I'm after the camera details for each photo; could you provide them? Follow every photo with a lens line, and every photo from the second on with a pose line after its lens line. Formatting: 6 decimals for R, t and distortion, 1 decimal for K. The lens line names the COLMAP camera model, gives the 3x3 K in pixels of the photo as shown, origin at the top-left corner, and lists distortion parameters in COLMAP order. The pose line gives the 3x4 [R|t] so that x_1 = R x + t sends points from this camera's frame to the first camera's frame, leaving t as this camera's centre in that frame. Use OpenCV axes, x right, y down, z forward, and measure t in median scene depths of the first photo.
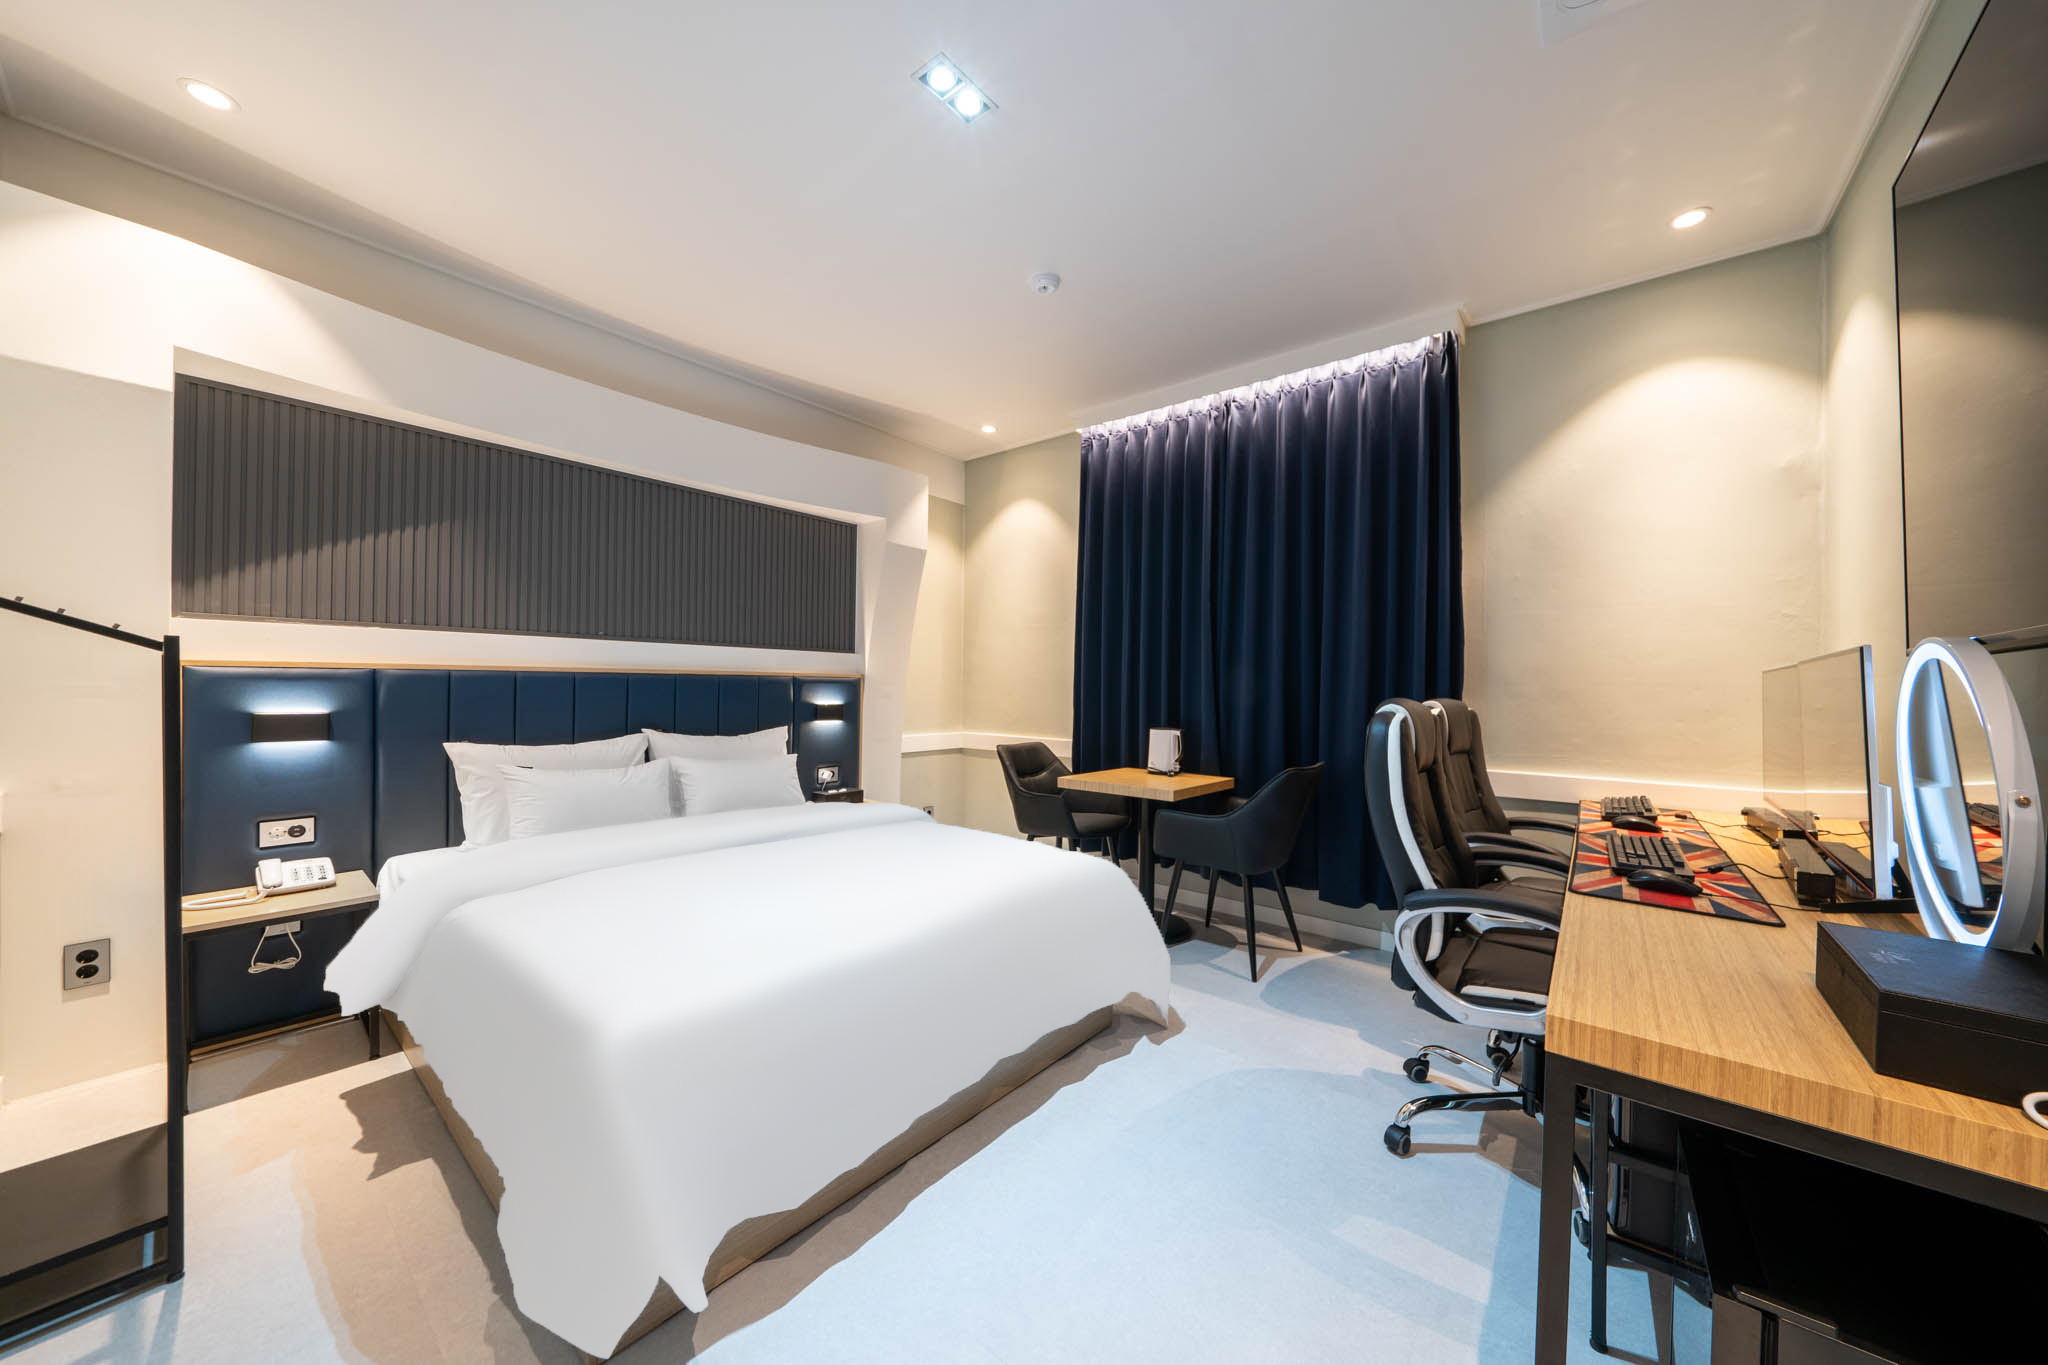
lens RADIAL K [[696.3, 0, 1030.2], [0, 696.3, 688.0], [0, 0, 1]] dist [-0.007271, -0.000040]
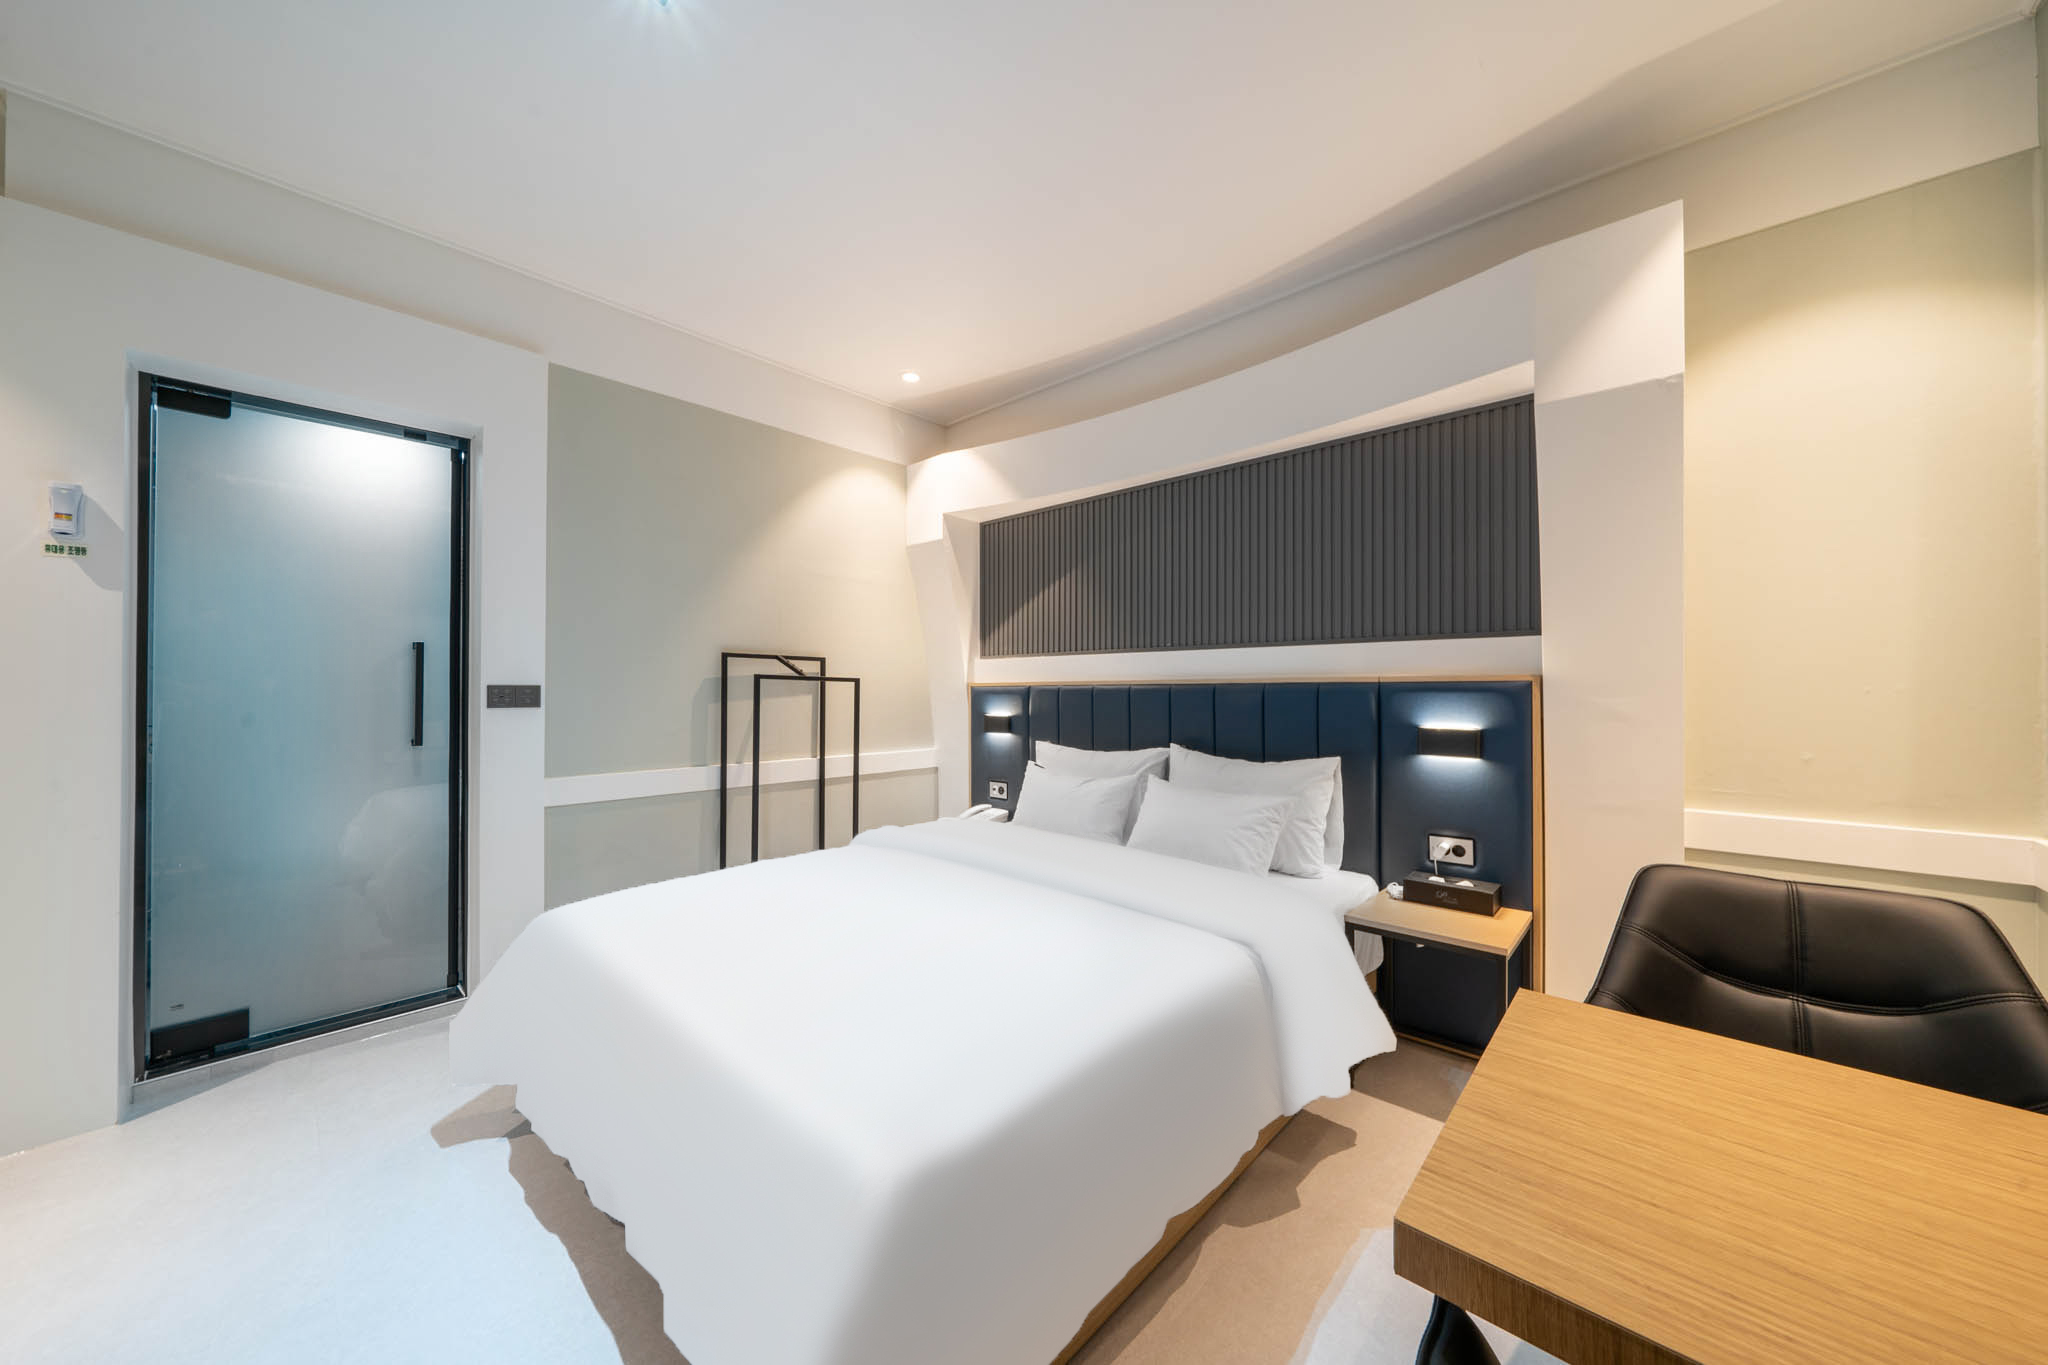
lens RADIAL K [[706.4, 0, 1028.0], [0, 706.4, 689.0], [0, 0, 1]] dist [0.001507, 0.000100]
pose [[-0.059583, -0.022248, -0.997975, 0.354566], [-0.009950, 0.999715, -0.021693, 0.007663], [0.998174, 0.008637, -0.059787, 0.755483]]
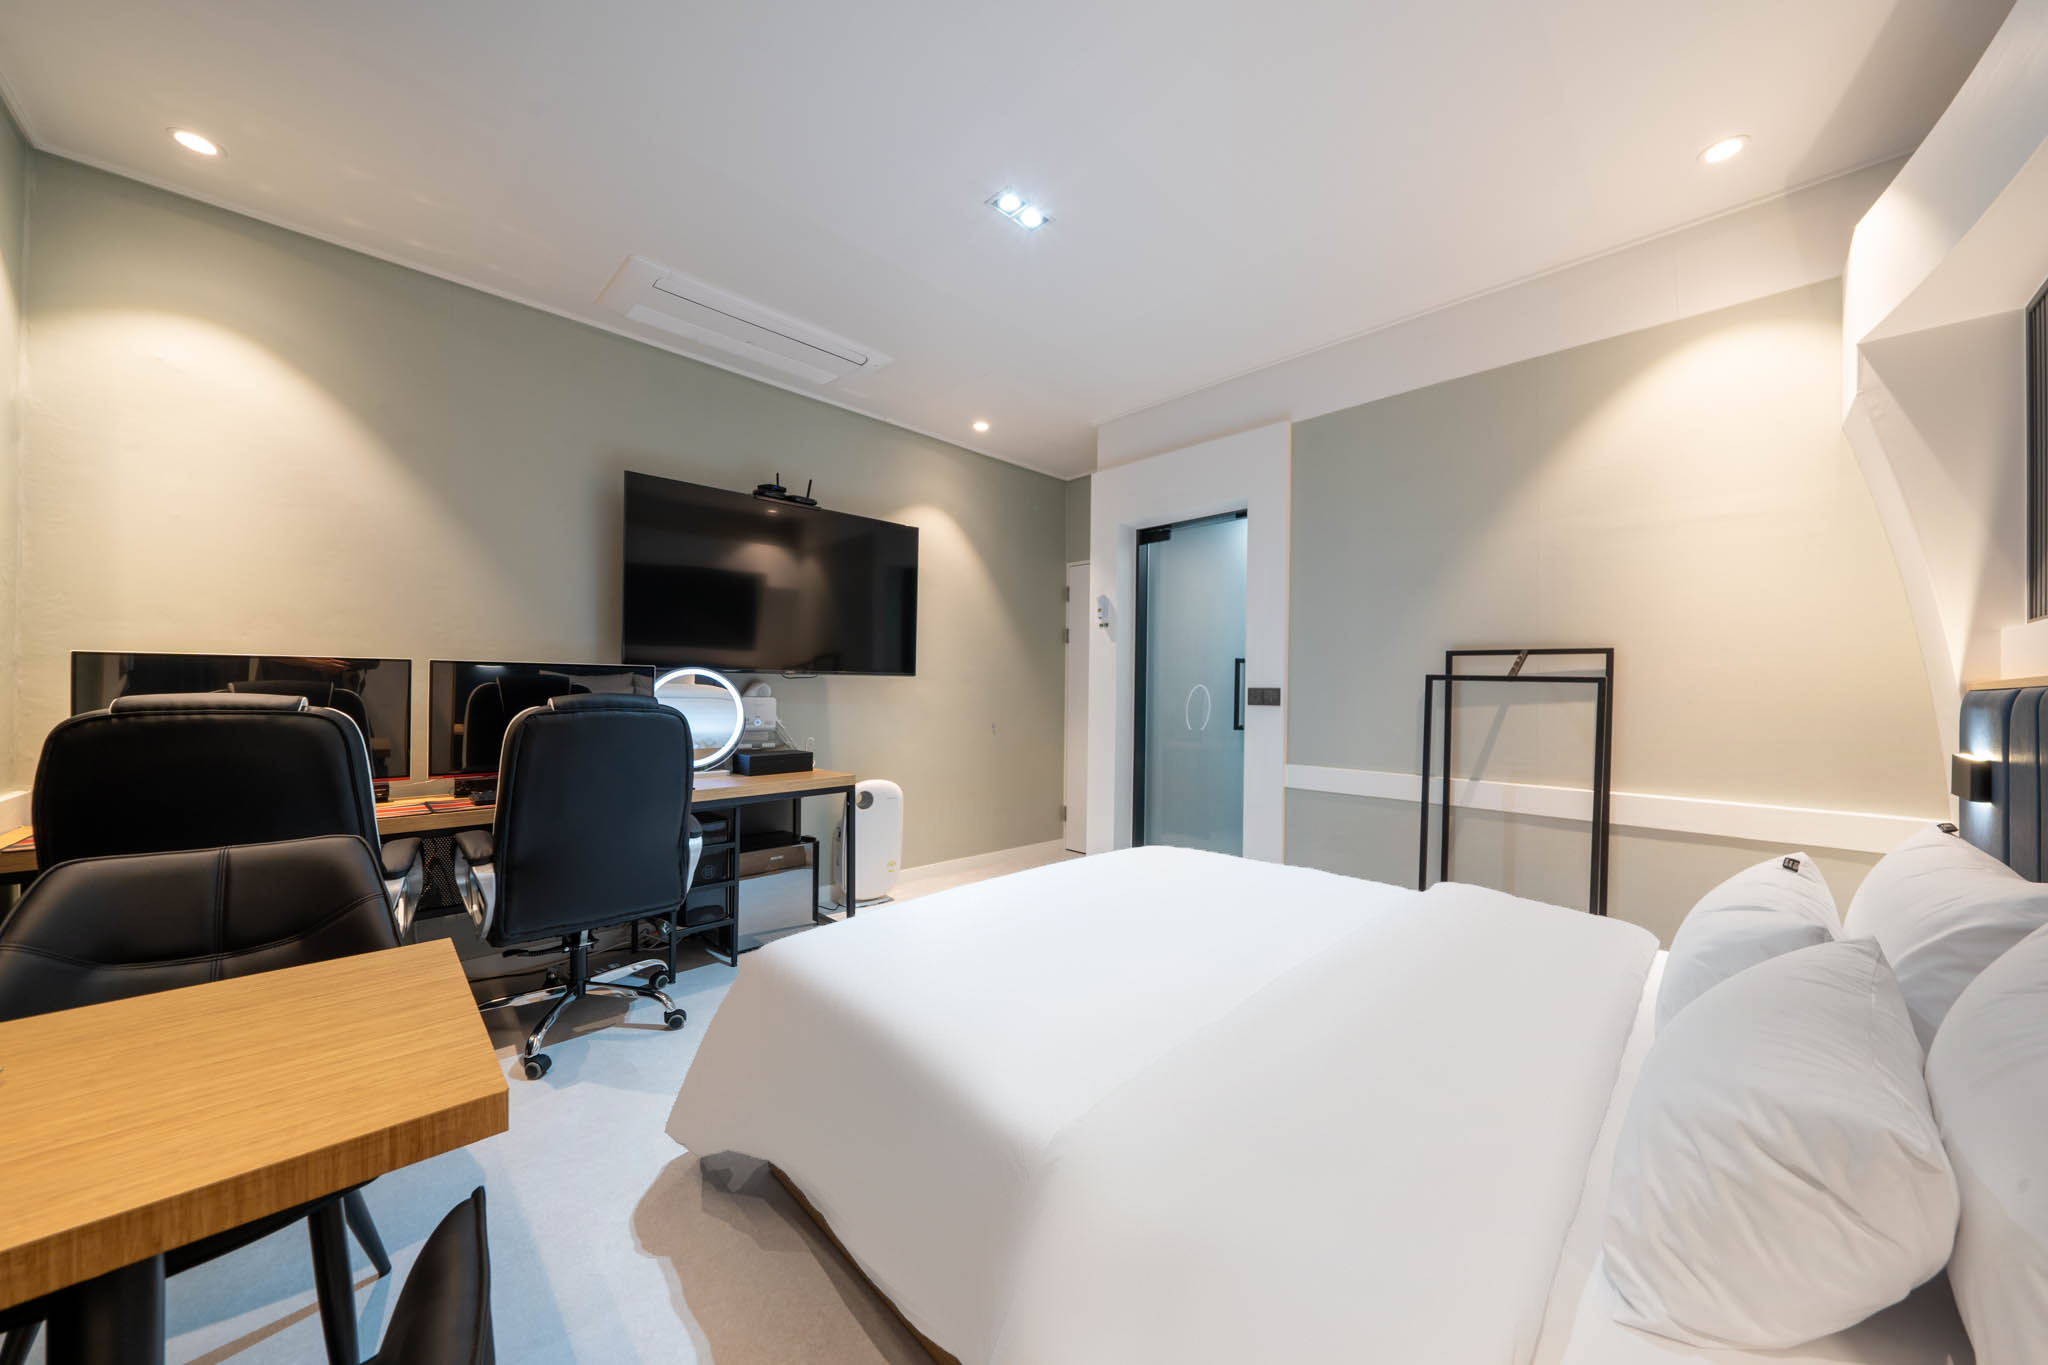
lens RADIAL K [[696.3, 0, 1030.2], [0, 696.3, 688.0], [0, 0, 1]] dist [-0.007271, -0.000040]
pose [[-0.994196, -0.032043, 0.102702, -0.138526], [-0.031573, 0.999482, 0.006208, -0.003148], [-0.102848, 0.002929, -0.994693, 1.142841]]
